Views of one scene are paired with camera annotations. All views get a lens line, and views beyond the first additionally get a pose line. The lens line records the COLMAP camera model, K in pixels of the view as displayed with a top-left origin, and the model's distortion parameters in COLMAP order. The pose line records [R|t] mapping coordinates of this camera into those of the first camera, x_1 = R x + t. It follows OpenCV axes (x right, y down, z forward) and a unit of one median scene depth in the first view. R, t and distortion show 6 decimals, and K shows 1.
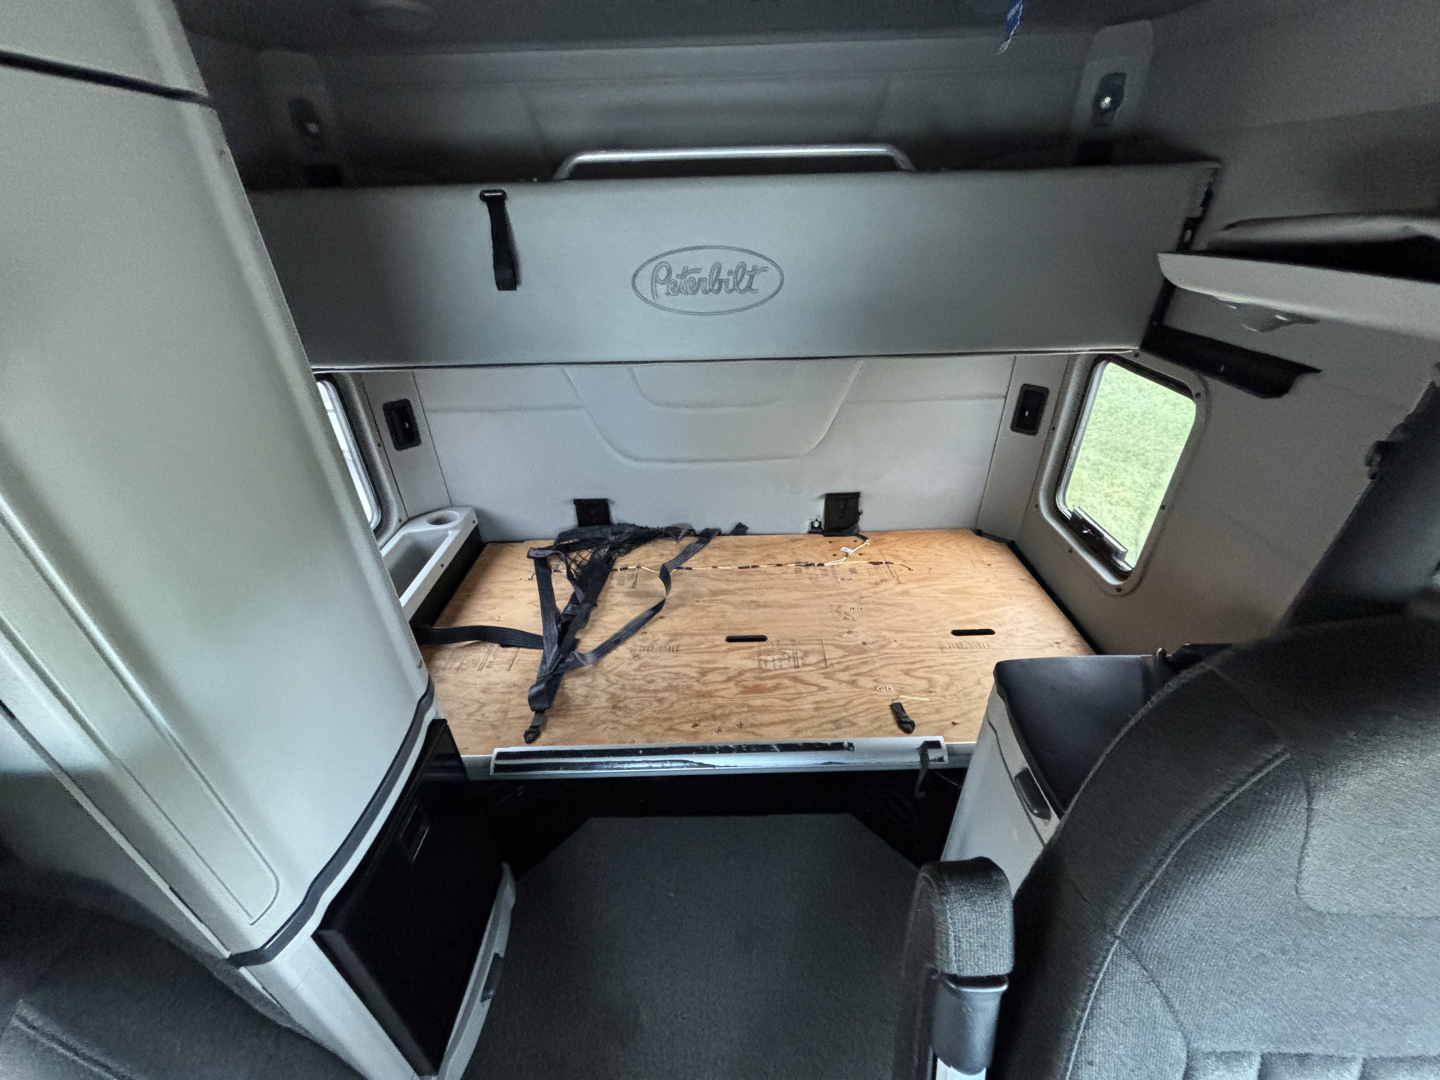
lens RADIAL K [[578.4, 0, 722.2], [0, 578.4, 534.3], [0, 0, 1]] dist [0.050320, -0.000020]
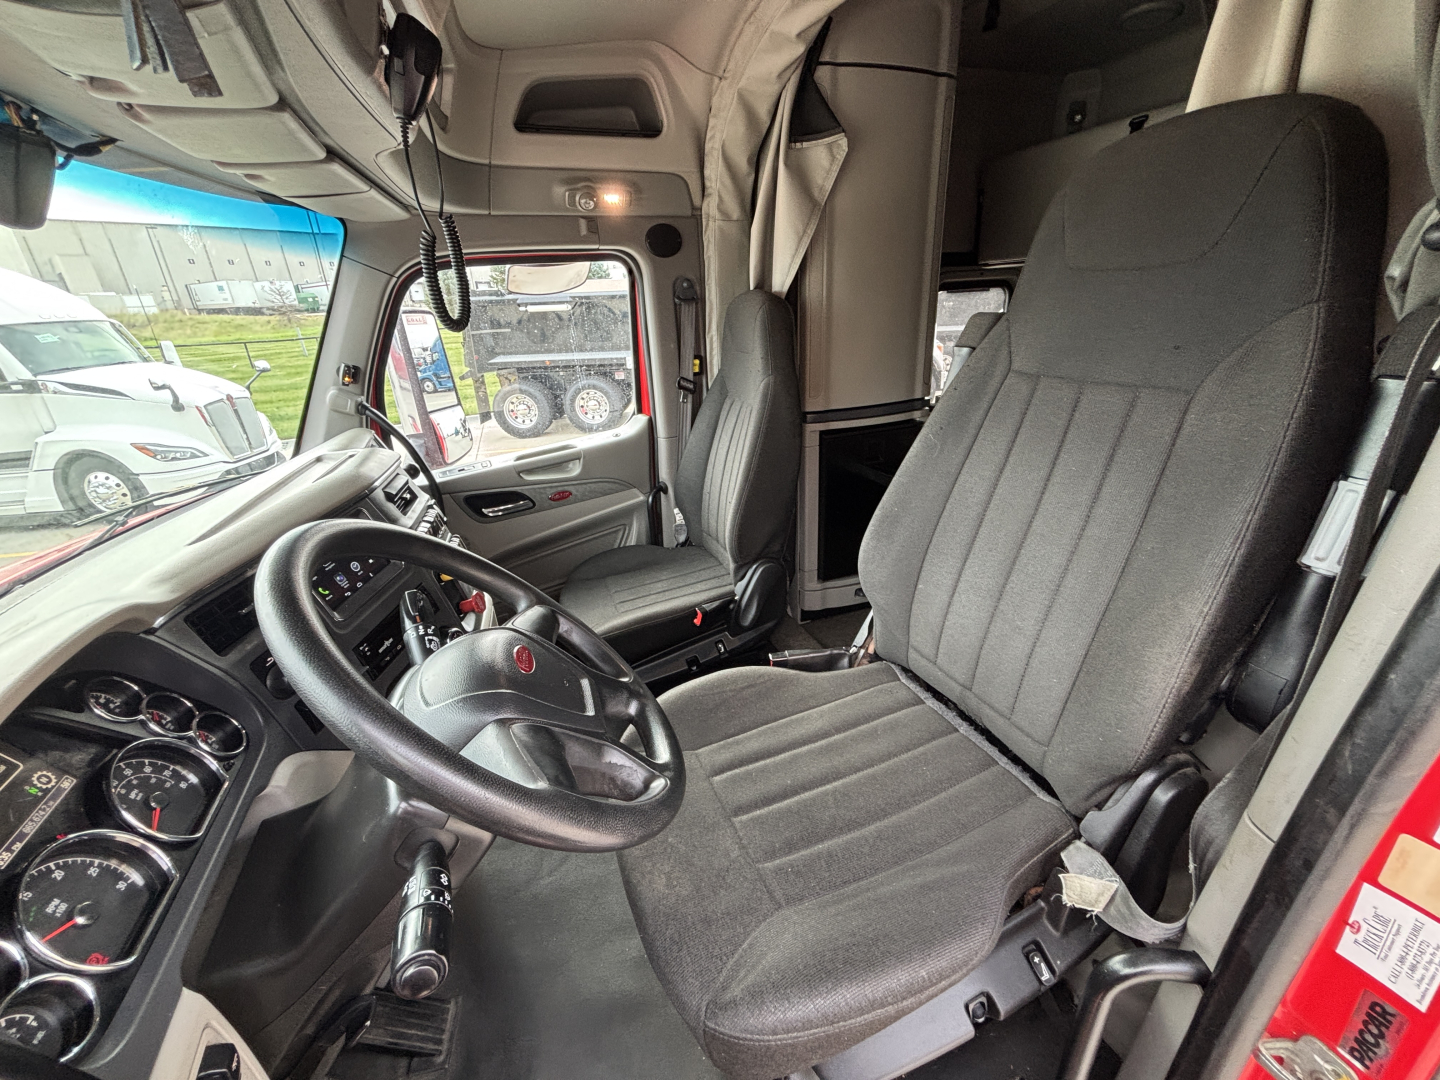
lens RADIAL K [[582.6, 0, 720.0], [0, 582.6, 540.0], [0, 0, 1]] dist [-0.000556, 0.000169]
pose [[0.367696, 0.353803, -0.860013, 0.580502], [-0.430605, 0.884459, 0.179756, 0.362355], [0.824245, 0.304230, 0.477561, -0.135319]]
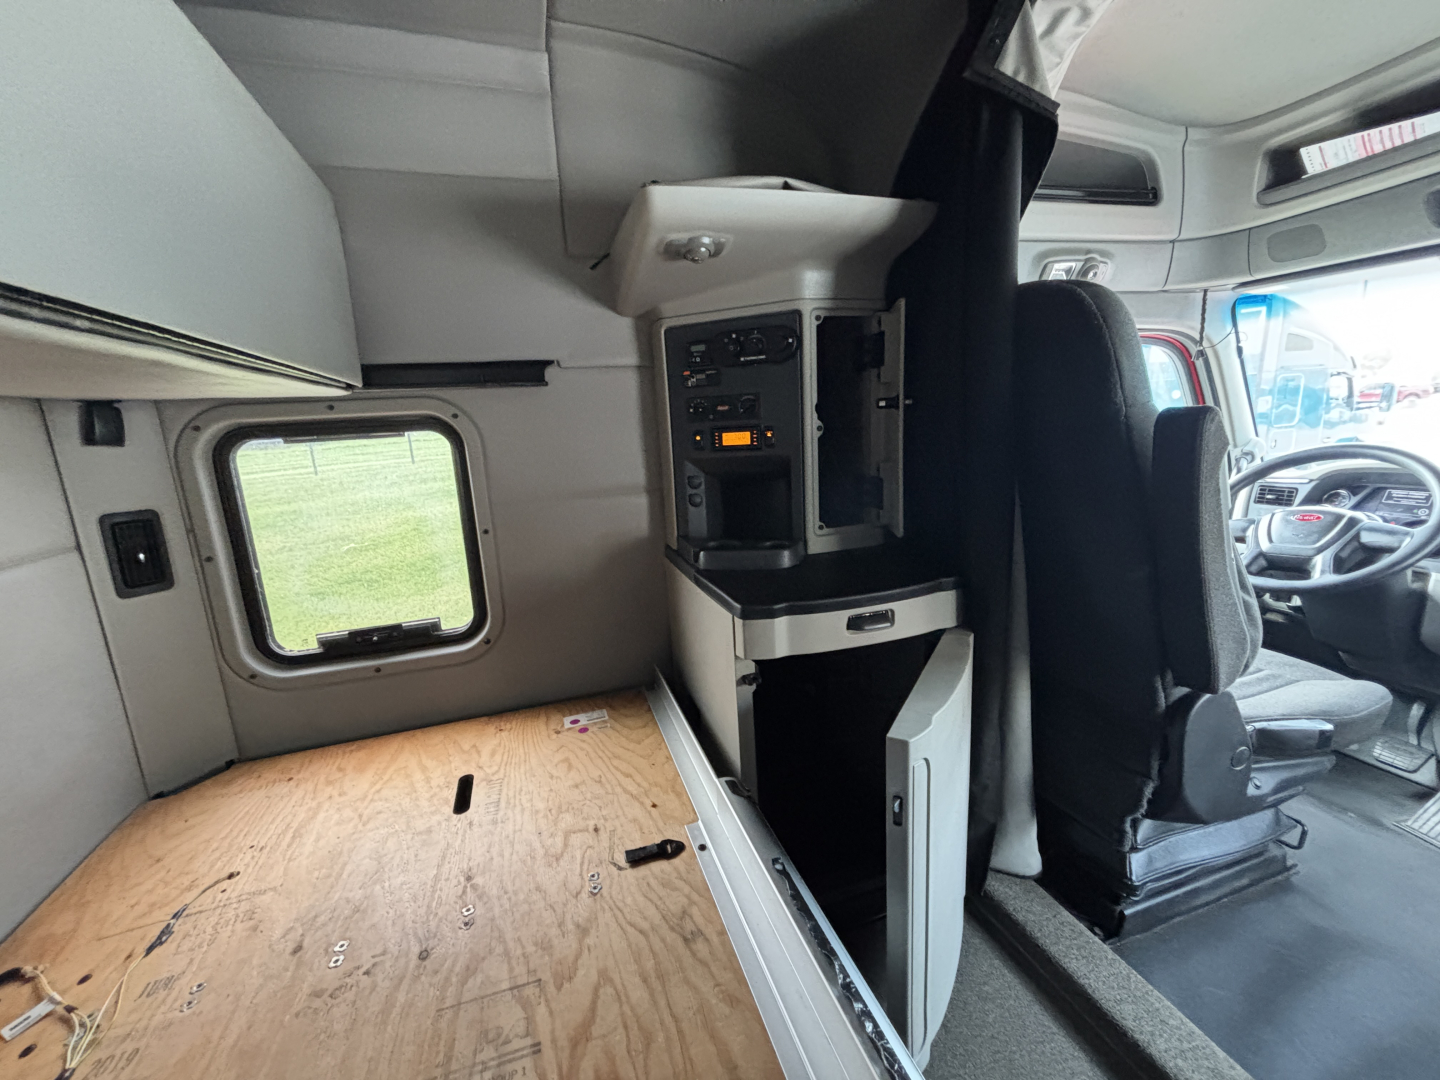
lens RADIAL K [[582.6, 0, 720.0], [0, 582.6, 540.0], [0, 0, 1]] dist [-0.000556, 0.000169]
pose [[-0.306382, -0.156174, 0.939010, -0.221740], [0.539503, 0.784230, 0.306462, -0.098064], [-0.784261, 0.600494, -0.156017, 0.702901]]
